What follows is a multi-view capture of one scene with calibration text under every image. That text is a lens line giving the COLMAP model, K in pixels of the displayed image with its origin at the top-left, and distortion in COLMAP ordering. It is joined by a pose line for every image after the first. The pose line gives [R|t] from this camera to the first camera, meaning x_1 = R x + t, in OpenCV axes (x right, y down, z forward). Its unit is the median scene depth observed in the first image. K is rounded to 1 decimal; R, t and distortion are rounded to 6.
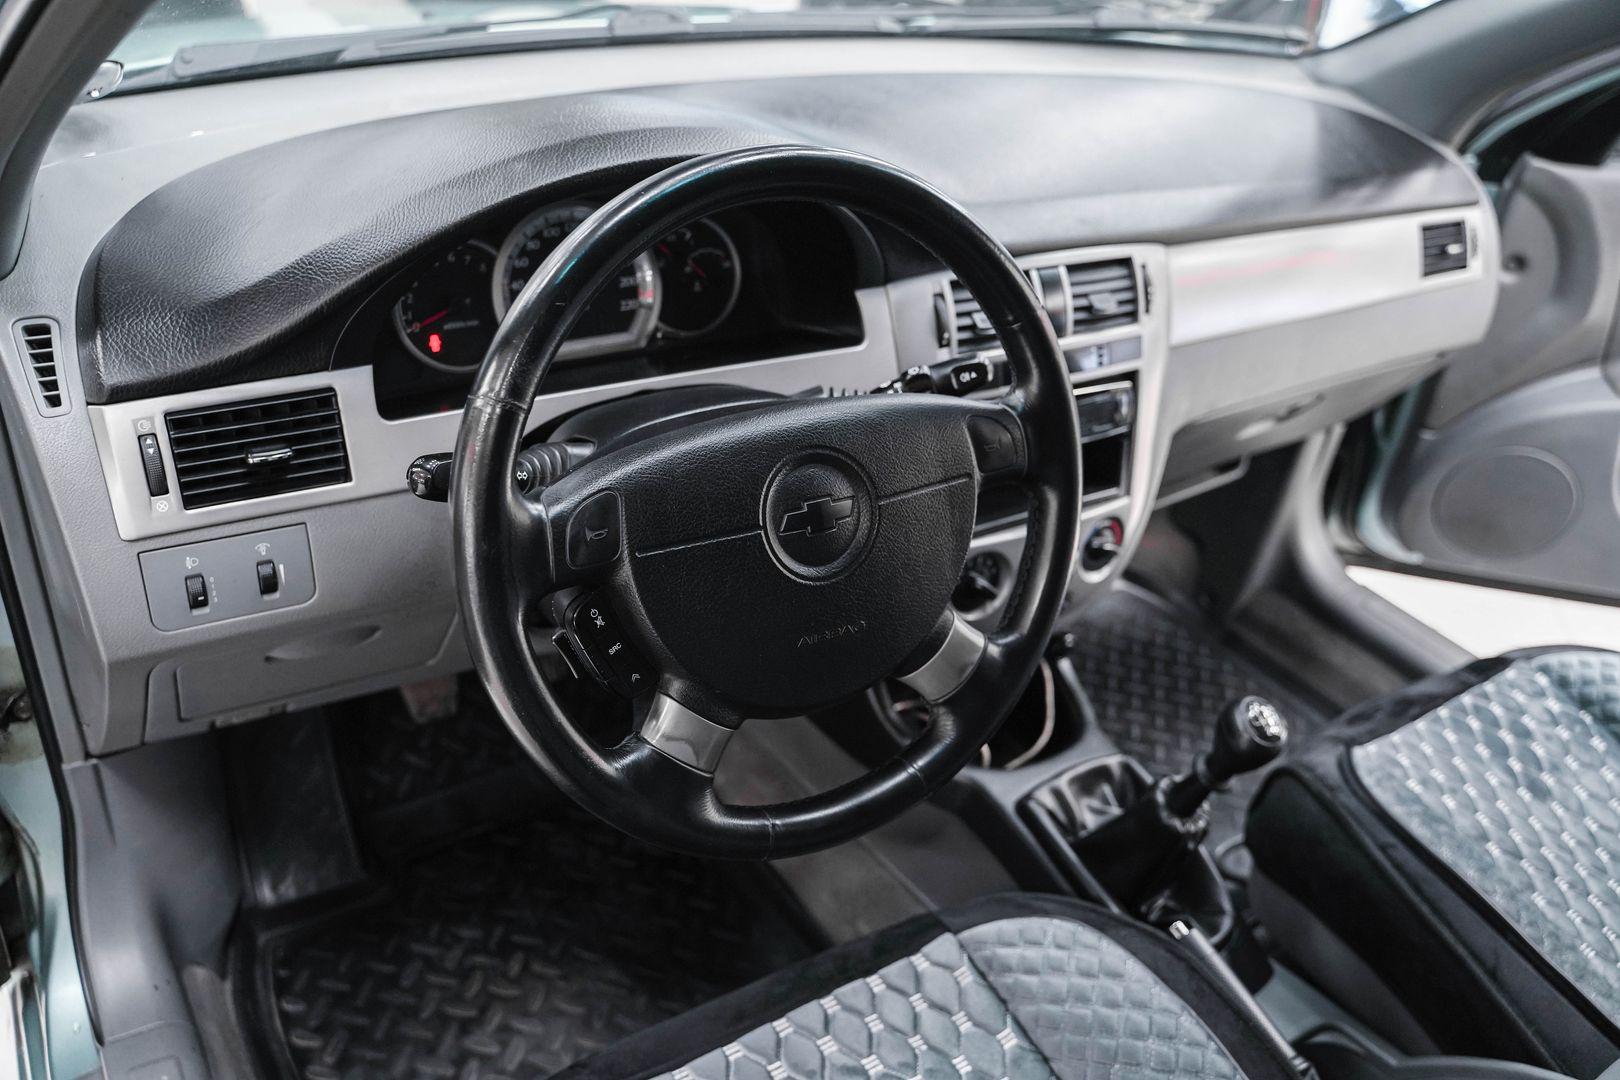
lens RADIAL K [[1262.6, 0, 772.4], [0, 1262.6, 543.3], [0, 0, 1]] dist [-0.115231, 0.081078]
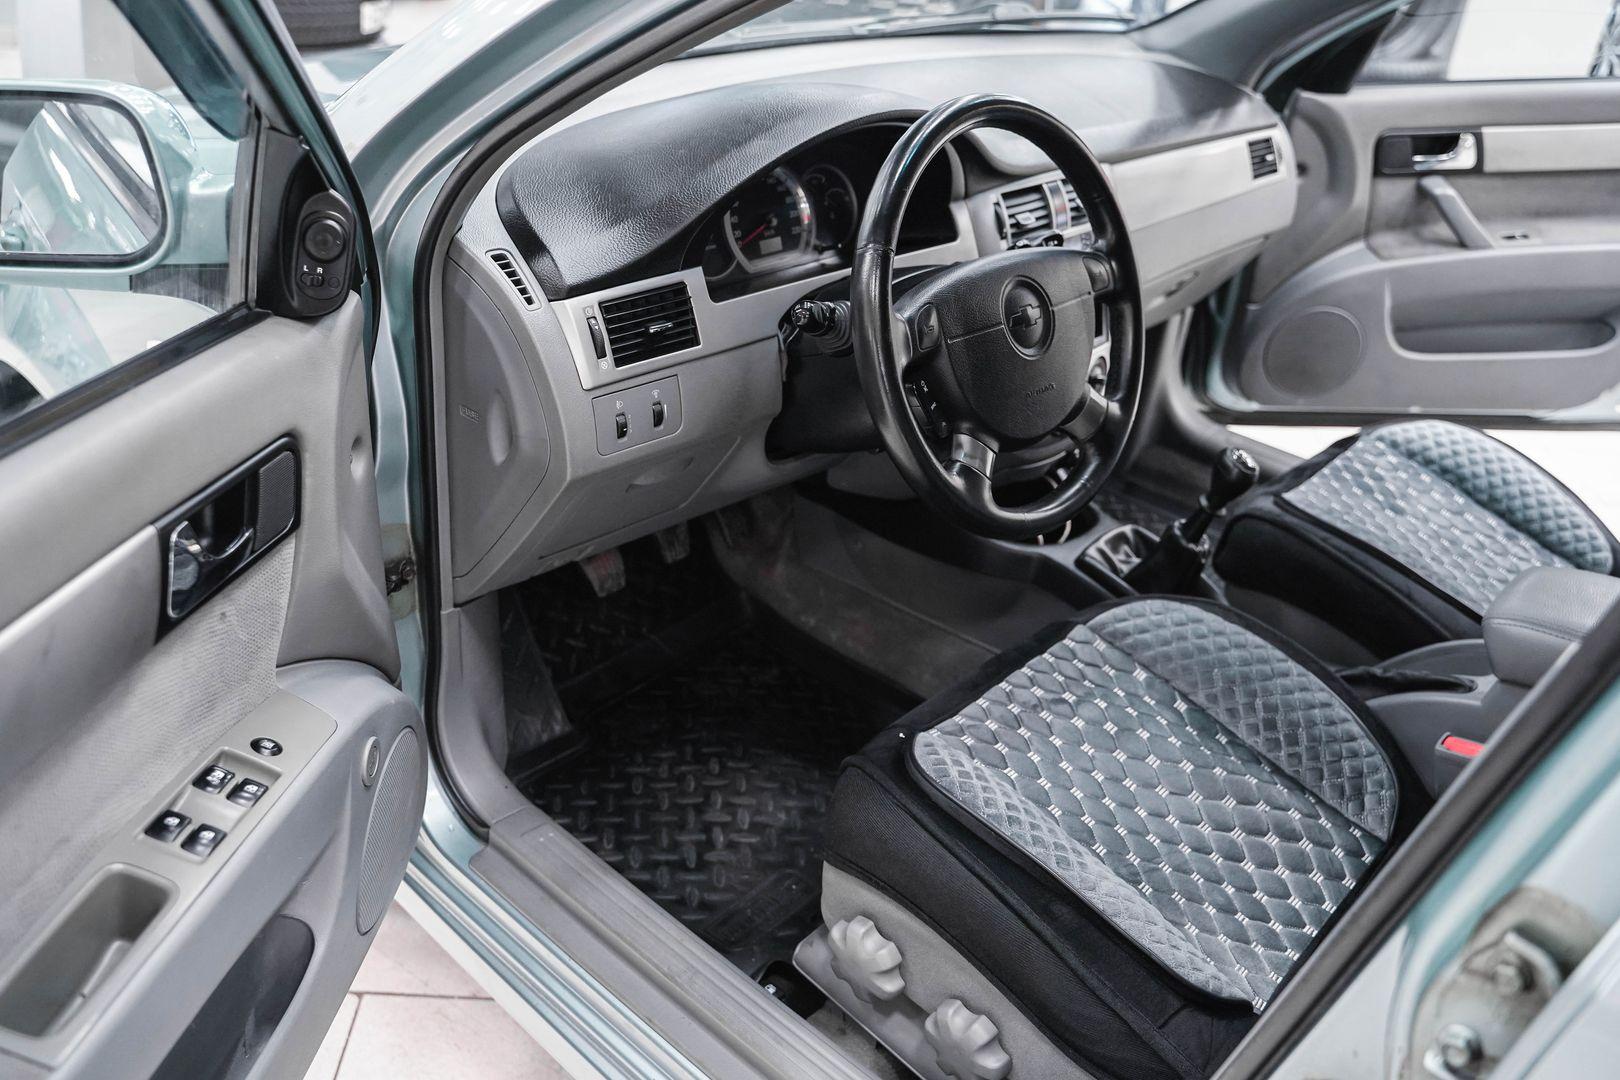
lens RADIAL K [[1262.6, 0, 772.4], [0, 1262.6, 543.3], [0, 0, 1]] dist [-0.115231, 0.081078]
pose [[0.972274, -0.149470, 0.179840, -0.368703], [0.152673, 0.988269, -0.004020, 0.133699], [-0.177130, 0.031365, 0.983688, -0.315604]]
